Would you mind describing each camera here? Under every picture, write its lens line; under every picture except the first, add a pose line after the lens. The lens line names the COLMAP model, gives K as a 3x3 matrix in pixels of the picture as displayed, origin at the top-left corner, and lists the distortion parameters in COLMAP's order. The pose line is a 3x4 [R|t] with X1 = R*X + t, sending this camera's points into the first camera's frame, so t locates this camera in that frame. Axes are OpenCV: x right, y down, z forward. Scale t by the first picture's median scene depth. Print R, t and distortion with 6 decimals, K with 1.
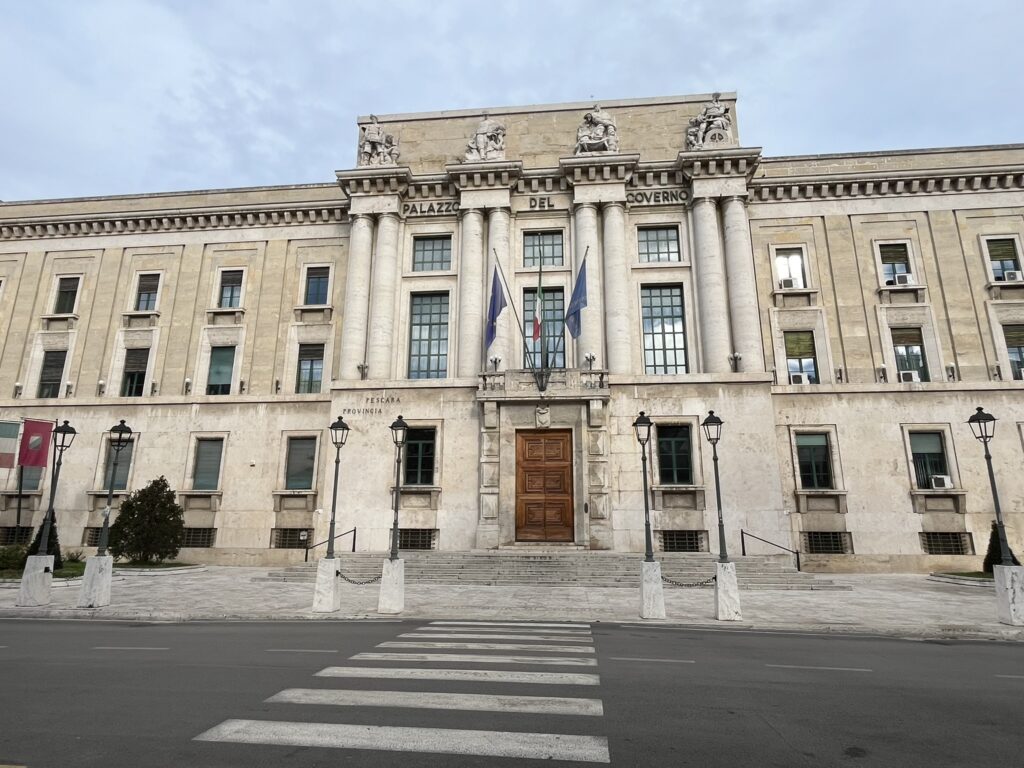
lens RADIAL K [[561.2, 0, 515.0], [0, 561.2, 392.5], [0, 0, 1]] dist [0.005989, -0.000134]
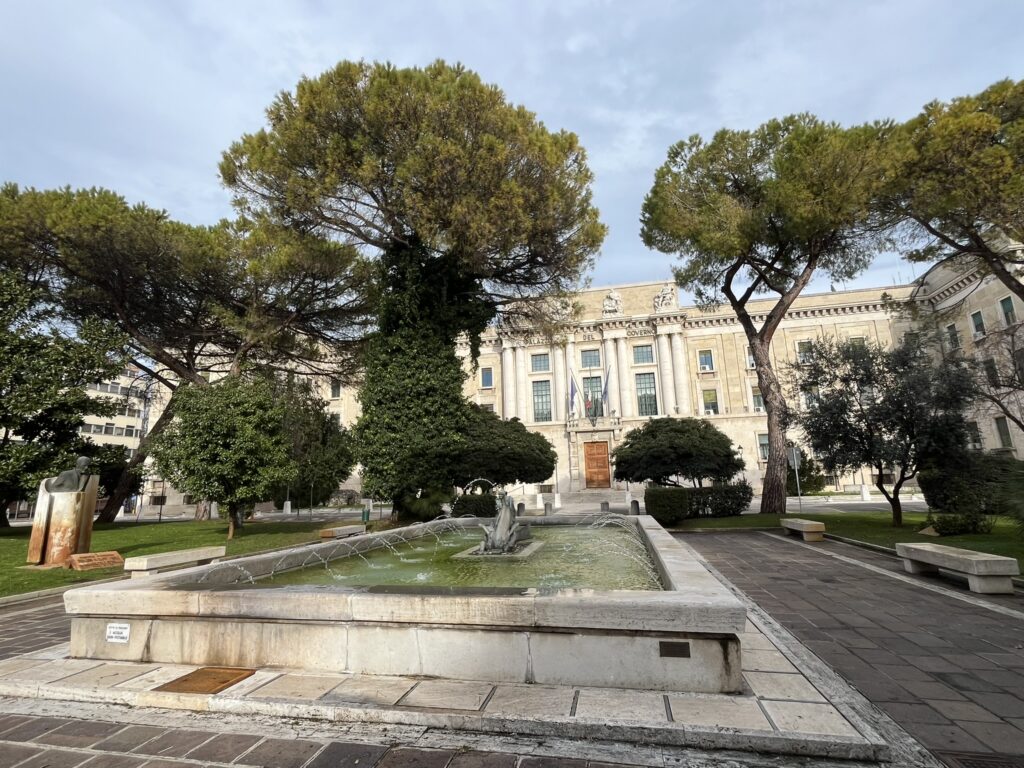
lens RADIAL K [[499.7, 0, 509.6], [0, 499.7, 384.8], [0, 0, 1]] dist [-0.001117, -0.000036]
pose [[0.992425, -0.056685, -0.108992, -0.059983], [0.061092, 0.997426, 0.037526, -0.250619], [0.106585, -0.043900, 0.993334, -1.031111]]
